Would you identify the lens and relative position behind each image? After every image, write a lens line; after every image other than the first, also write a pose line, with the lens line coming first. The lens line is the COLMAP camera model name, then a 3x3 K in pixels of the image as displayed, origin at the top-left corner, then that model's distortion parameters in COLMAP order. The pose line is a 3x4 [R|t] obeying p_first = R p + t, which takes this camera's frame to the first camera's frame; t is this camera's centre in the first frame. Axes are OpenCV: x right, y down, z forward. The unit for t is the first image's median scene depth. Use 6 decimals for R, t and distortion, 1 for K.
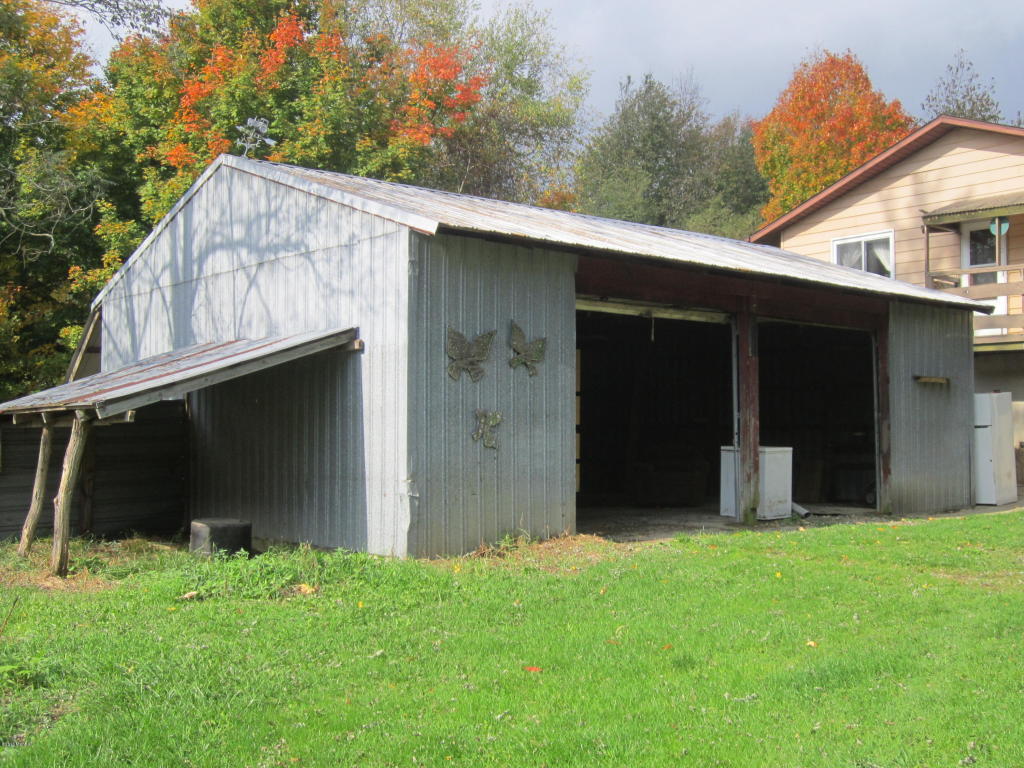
lens RADIAL K [[1244.1, 0, 512.0], [0, 1244.1, 384.0], [0, 0, 1]] dist [-0.090522, -0.000181]
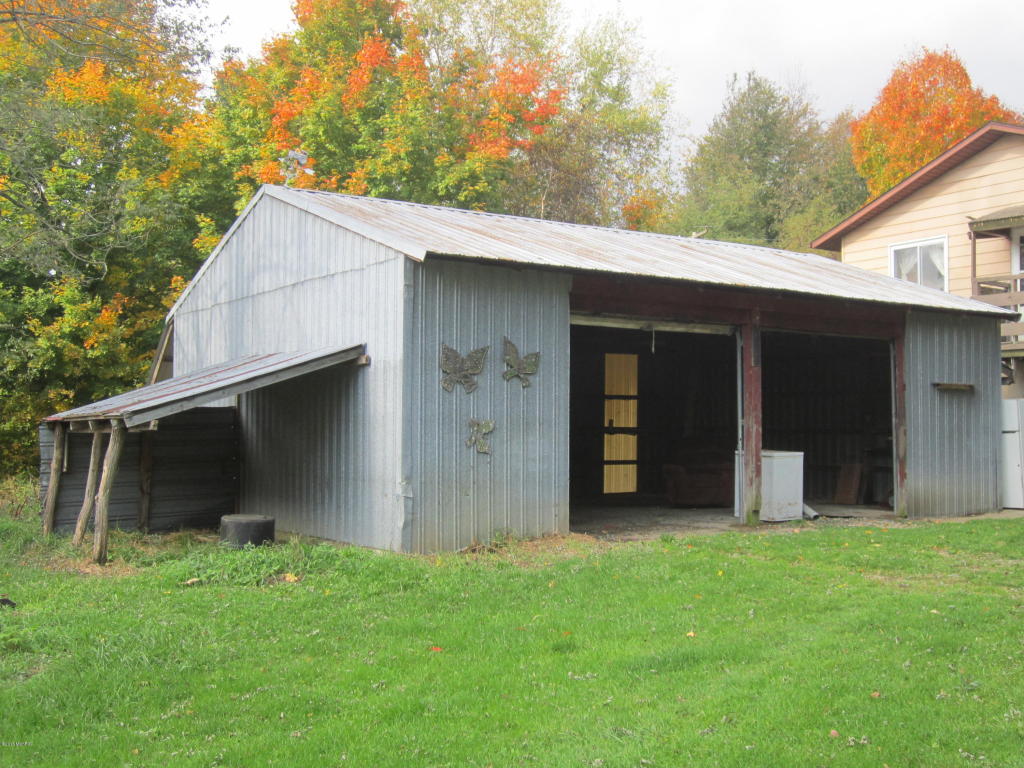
lens RADIAL K [[1250.6, 0, 512.0], [0, 1250.6, 384.0], [0, 0, 1]] dist [-0.071660, 0.023455]
pose [[0.992489, -0.001003, -0.122328, 0.107169], [0.001534, 0.999990, 0.004248, -0.010846], [0.122322, -0.004404, 0.992481, -0.070333]]
